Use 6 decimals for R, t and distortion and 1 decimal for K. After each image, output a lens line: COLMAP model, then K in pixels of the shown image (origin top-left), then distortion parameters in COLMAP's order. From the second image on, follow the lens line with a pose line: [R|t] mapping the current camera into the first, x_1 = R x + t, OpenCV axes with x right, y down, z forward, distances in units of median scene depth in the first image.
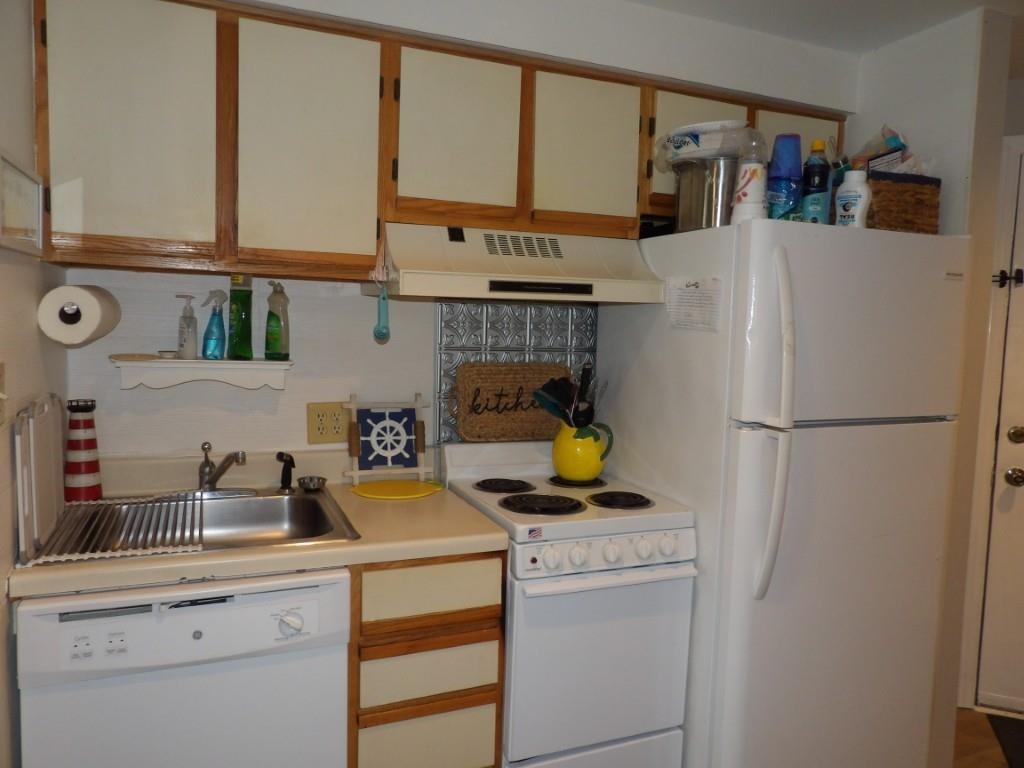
lens RADIAL K [[740.7, 0, 508.2], [0, 740.7, 376.7], [0, 0, 1]] dist [-0.034510, 0.052117]
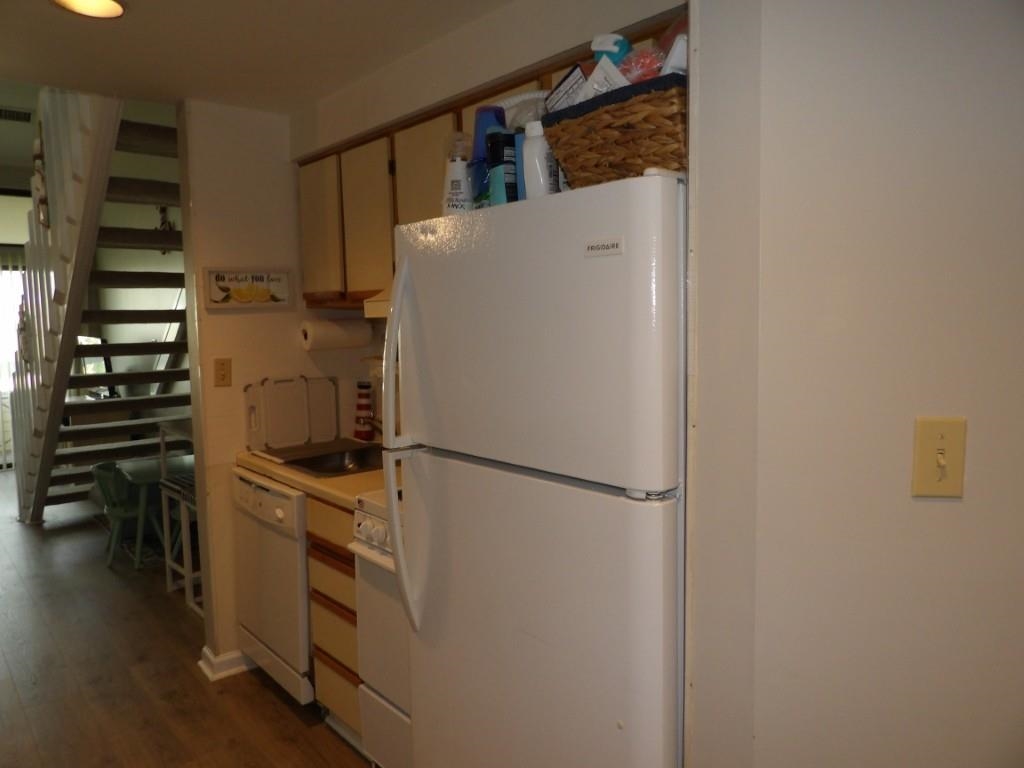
lens RADIAL K [[740.7, 0, 508.2], [0, 740.7, 376.7], [0, 0, 1]] dist [-0.034510, 0.052117]
pose [[0.298971, 0.043608, -0.953265, 1.228970], [-0.044659, 0.998500, 0.031671, -0.053481], [0.953217, 0.033103, 0.300470, 0.803151]]
